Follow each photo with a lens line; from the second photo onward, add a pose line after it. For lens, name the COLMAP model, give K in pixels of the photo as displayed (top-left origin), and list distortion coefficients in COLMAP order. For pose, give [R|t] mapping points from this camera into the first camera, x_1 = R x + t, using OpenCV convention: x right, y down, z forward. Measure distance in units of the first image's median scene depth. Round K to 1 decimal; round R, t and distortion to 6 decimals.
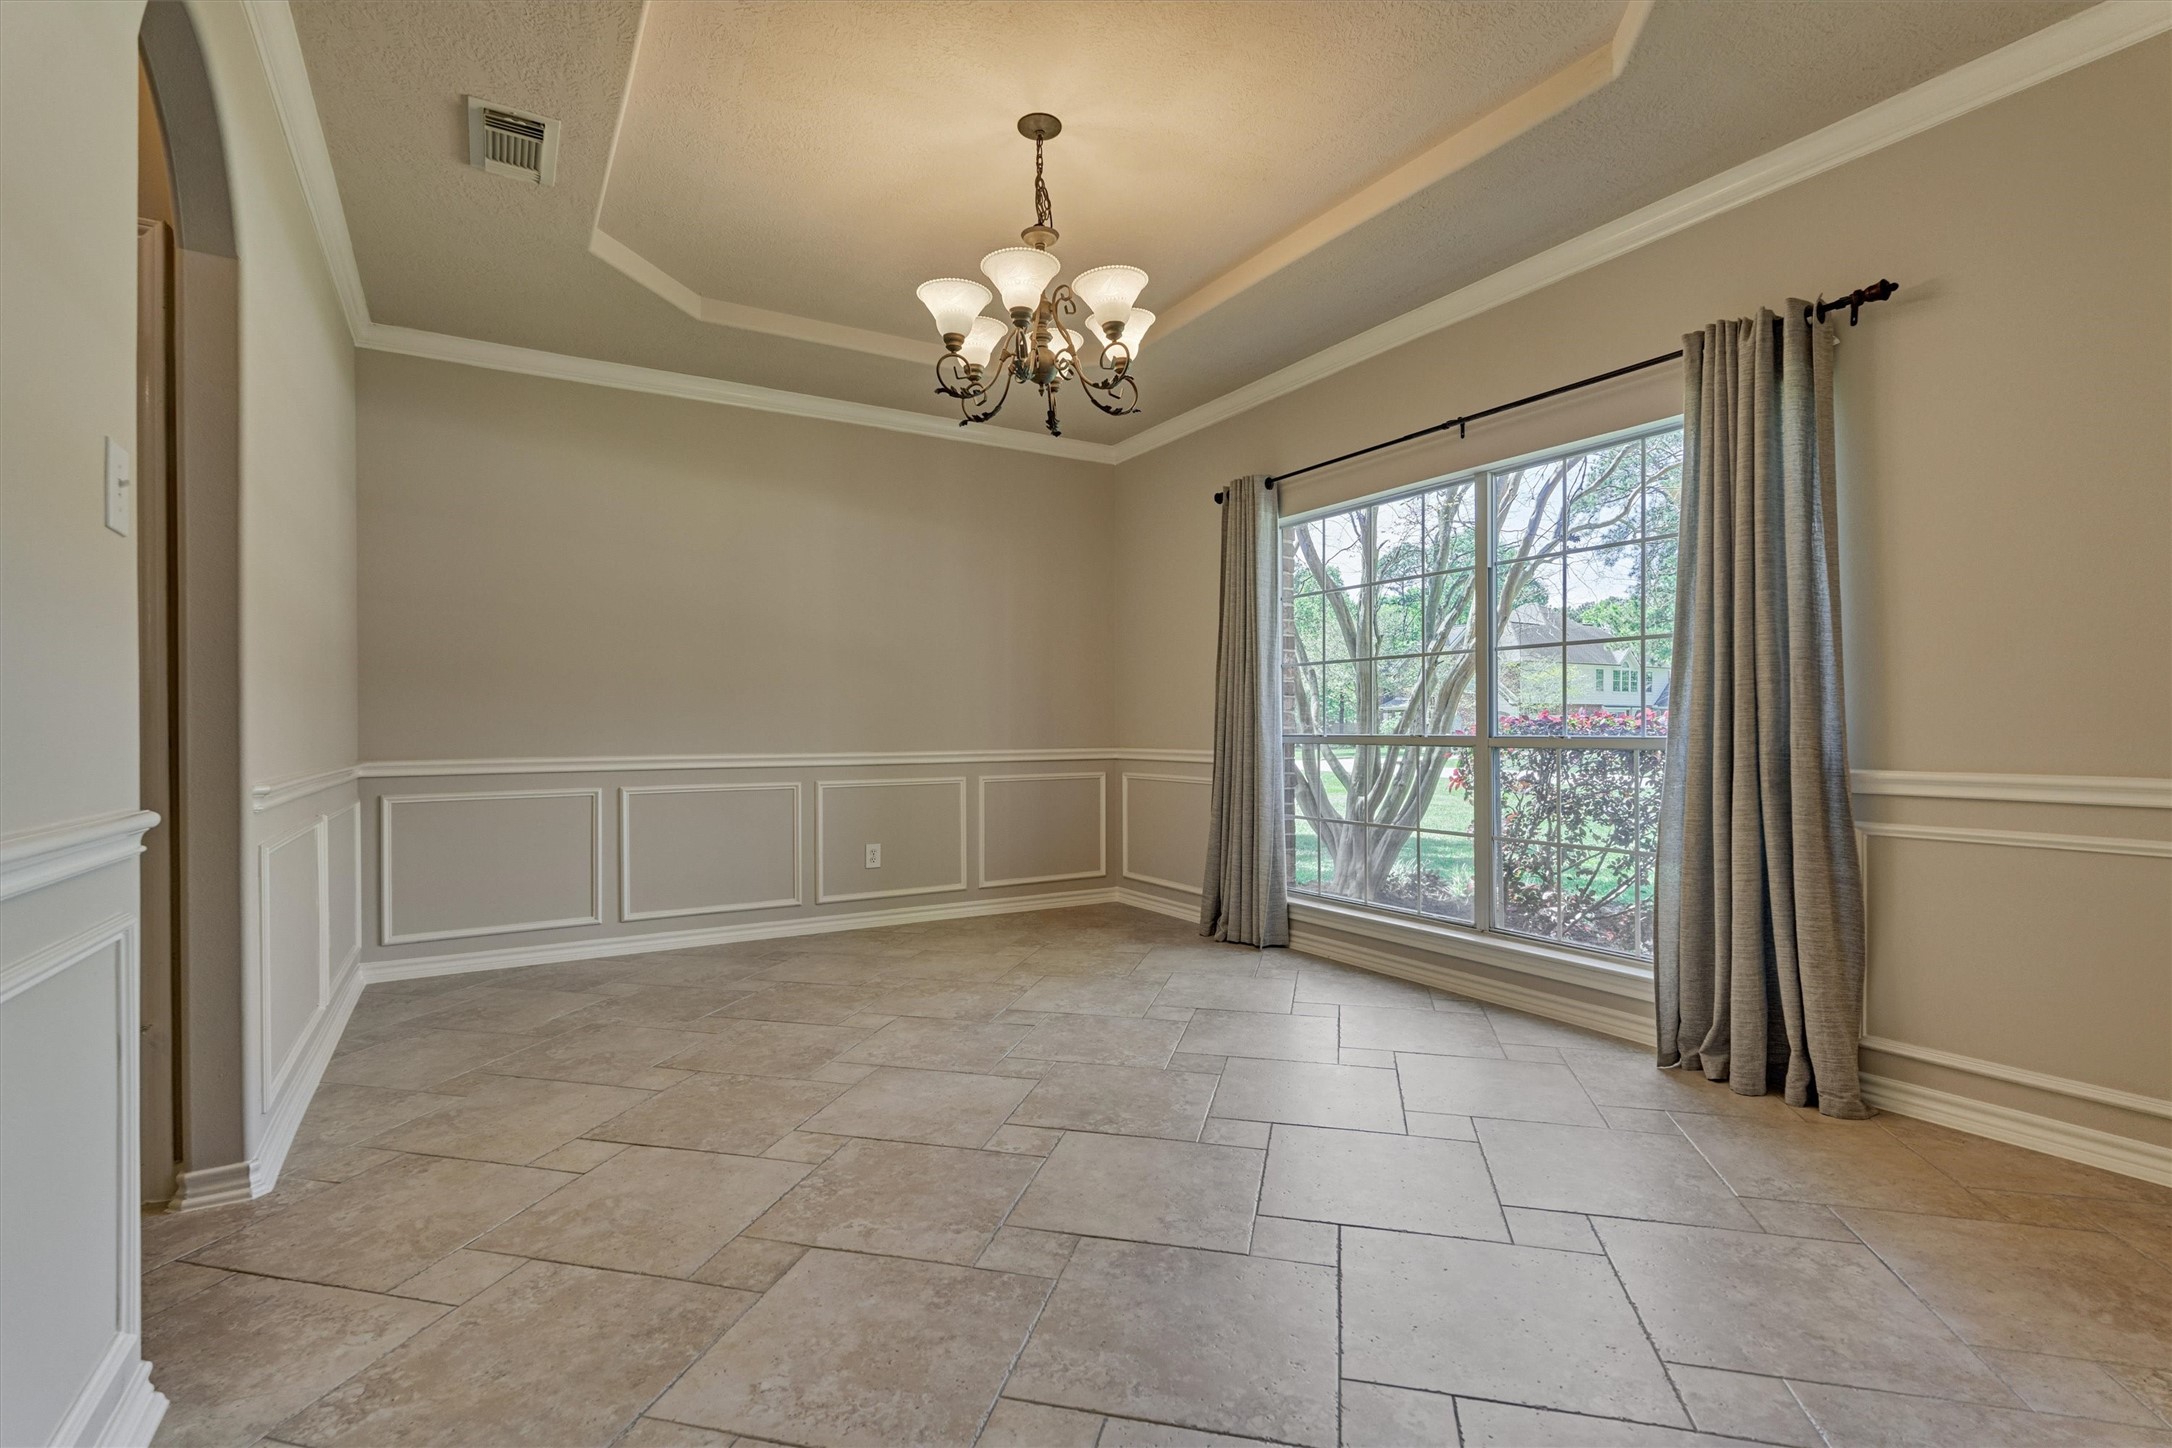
lens RADIAL K [[997.0, 0, 1086.0], [0, 997.0, 724.0], [0, 0, 1]] dist [-0.000745, -0.000192]
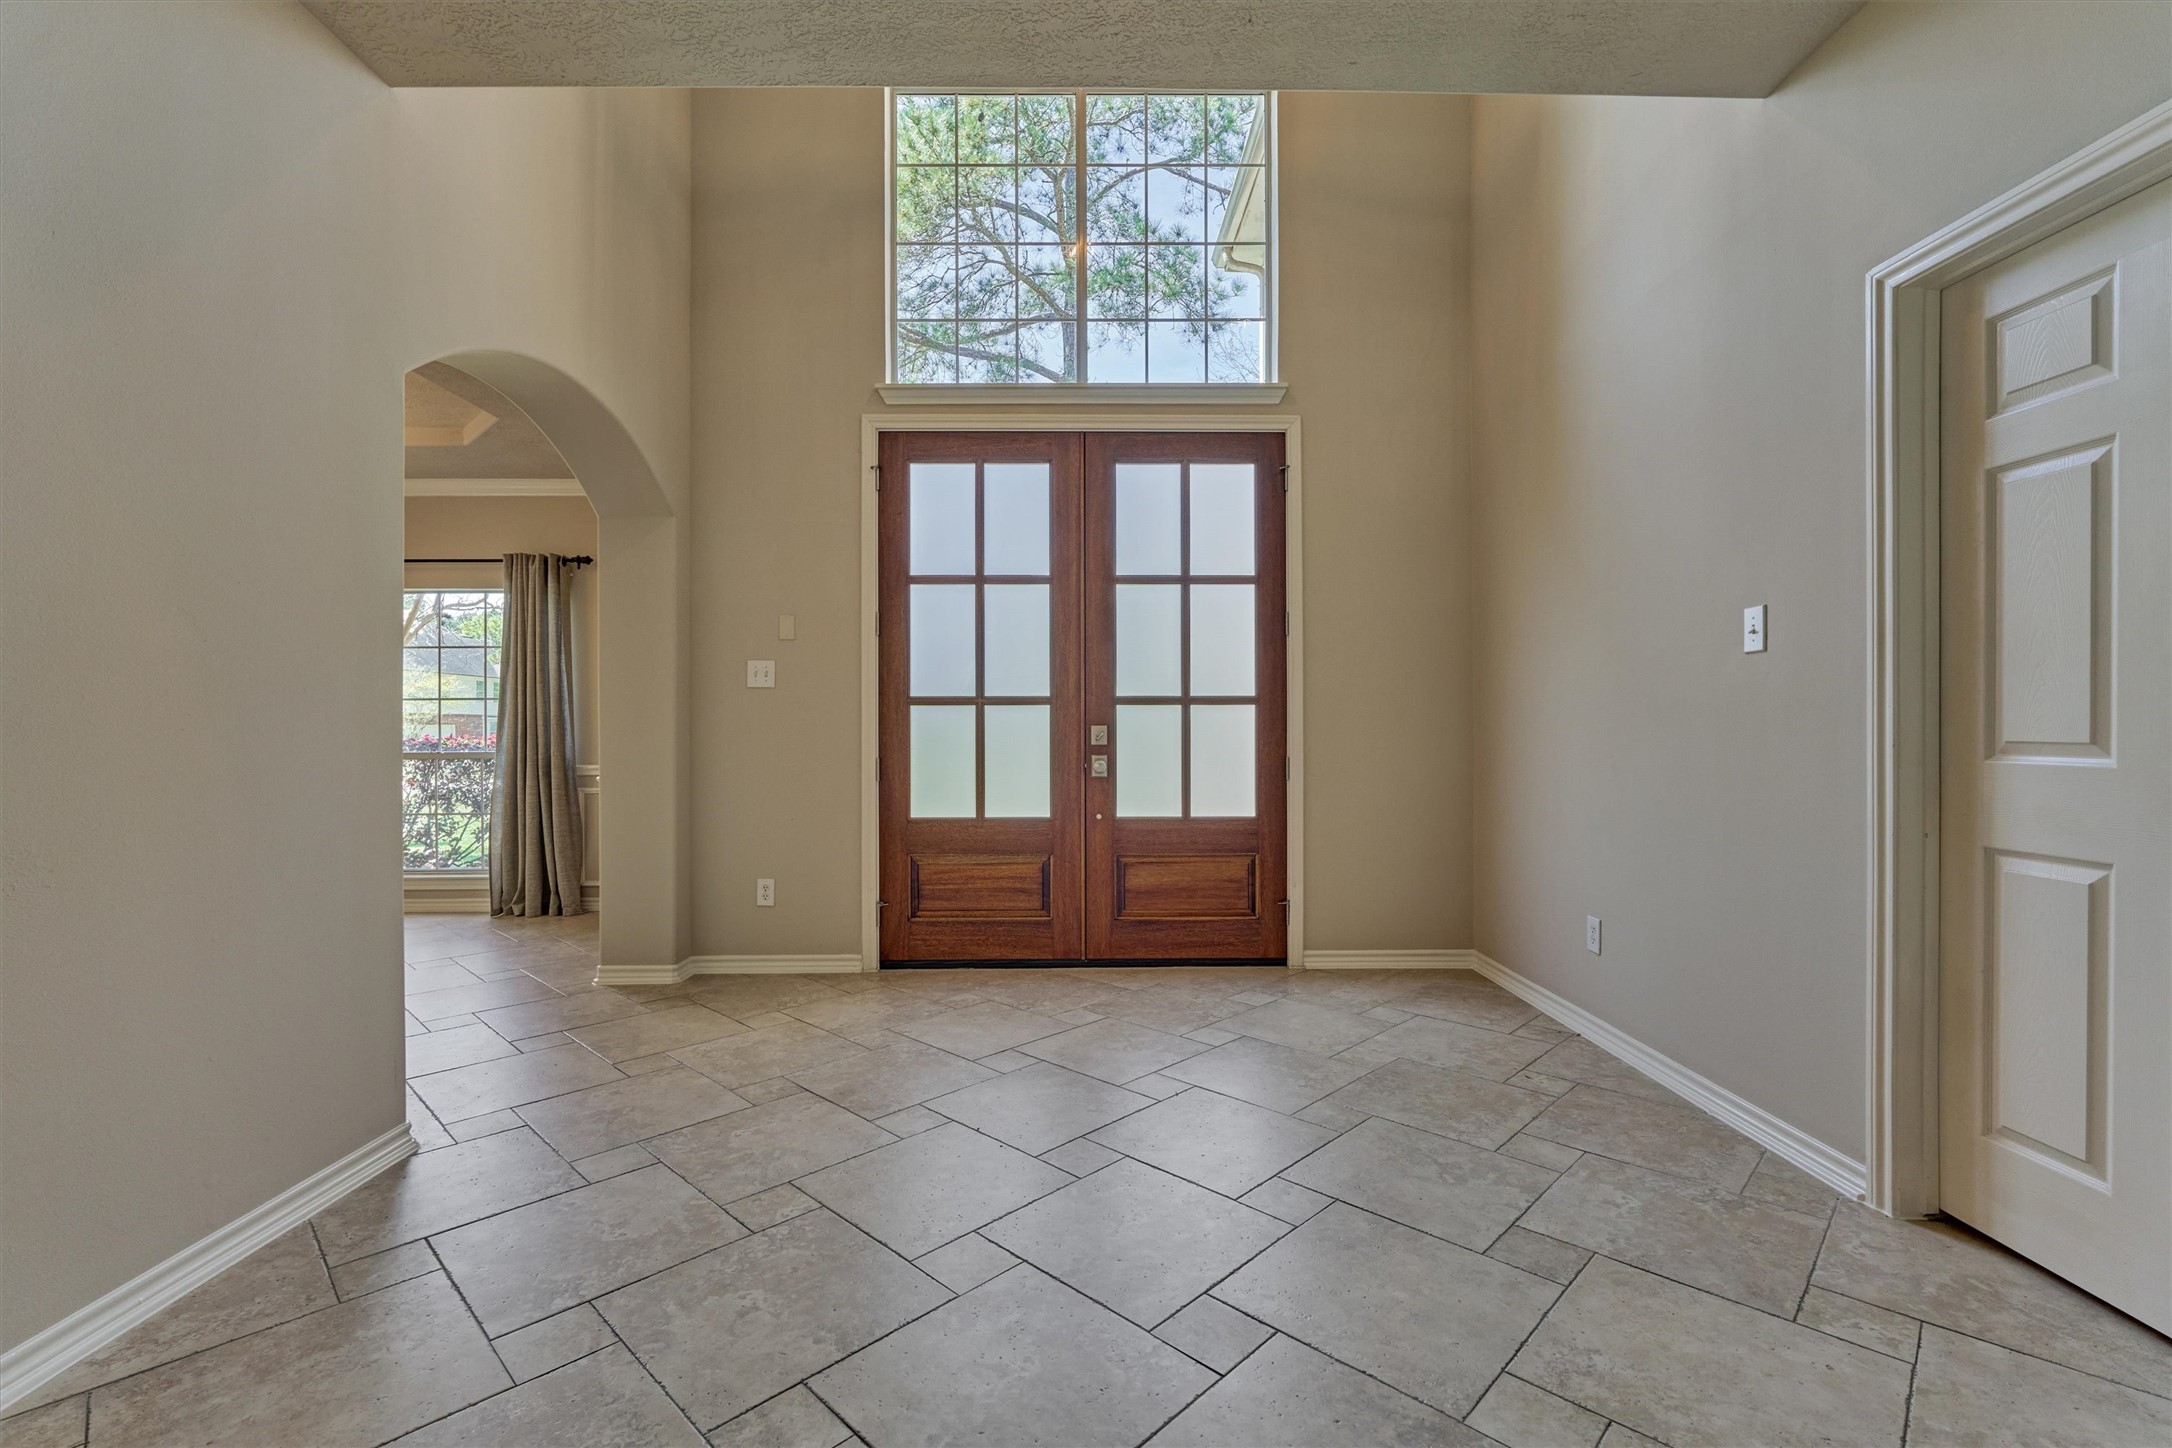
lens RADIAL K [[958.8, 0, 1096.3], [0, 958.8, 730.7], [0, 0, 1]] dist [-0.000960, -0.000056]
pose [[0.501291, -0.000534, 0.865279, -0.497668], [0.001917, 0.999998, -0.000494, -0.027570], [-0.865277, 0.001906, 0.501291, -1.050765]]
